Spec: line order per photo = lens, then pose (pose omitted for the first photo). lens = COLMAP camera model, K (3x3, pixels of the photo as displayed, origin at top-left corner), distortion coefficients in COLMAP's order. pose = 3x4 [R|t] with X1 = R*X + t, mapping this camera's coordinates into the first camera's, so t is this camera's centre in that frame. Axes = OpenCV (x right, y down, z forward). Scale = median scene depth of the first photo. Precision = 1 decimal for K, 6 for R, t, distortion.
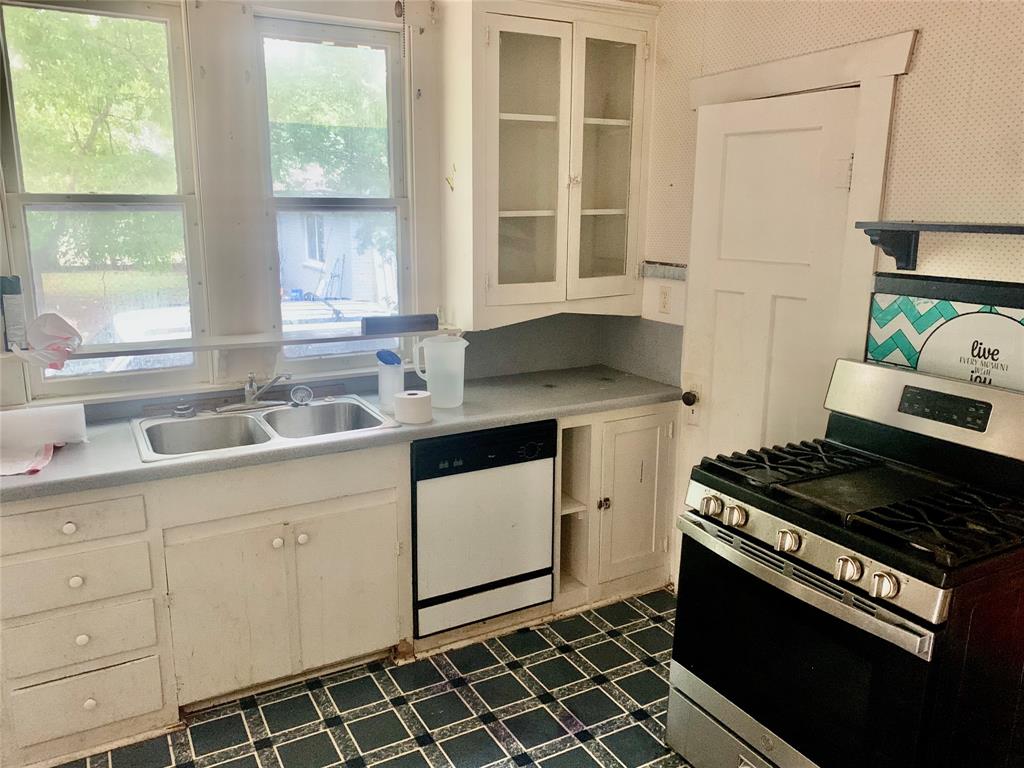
lens RADIAL K [[782.4, 0, 513.0], [0, 782.4, 378.5], [0, 0, 1]] dist [0.049865, -0.046122]
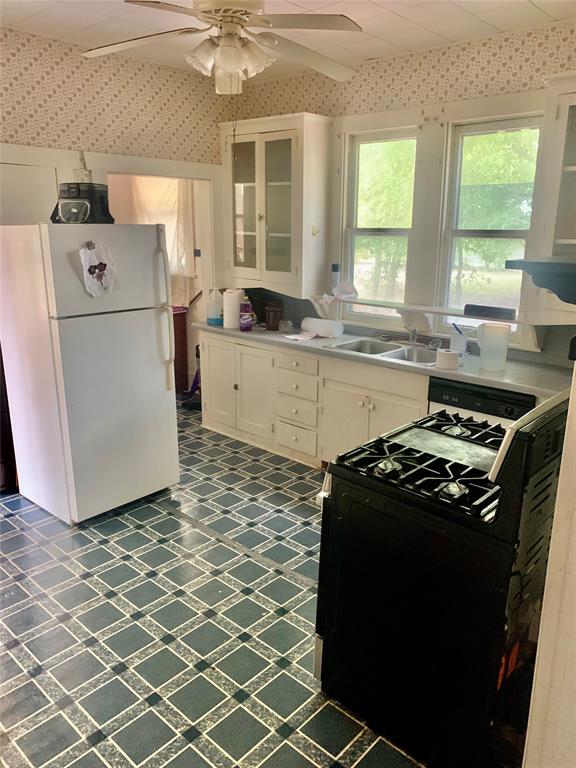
lens RADIAL K [[586.8, 0, 289.5], [0, 586.8, 384.0], [0, 0, 1]] dist [0.049865, -0.046122]
pose [[0.303861, 0.242987, -0.921209, 0.944791], [-0.209124, 0.960358, 0.184334, -0.072865], [0.929481, 0.136635, 0.342630, 0.288192]]
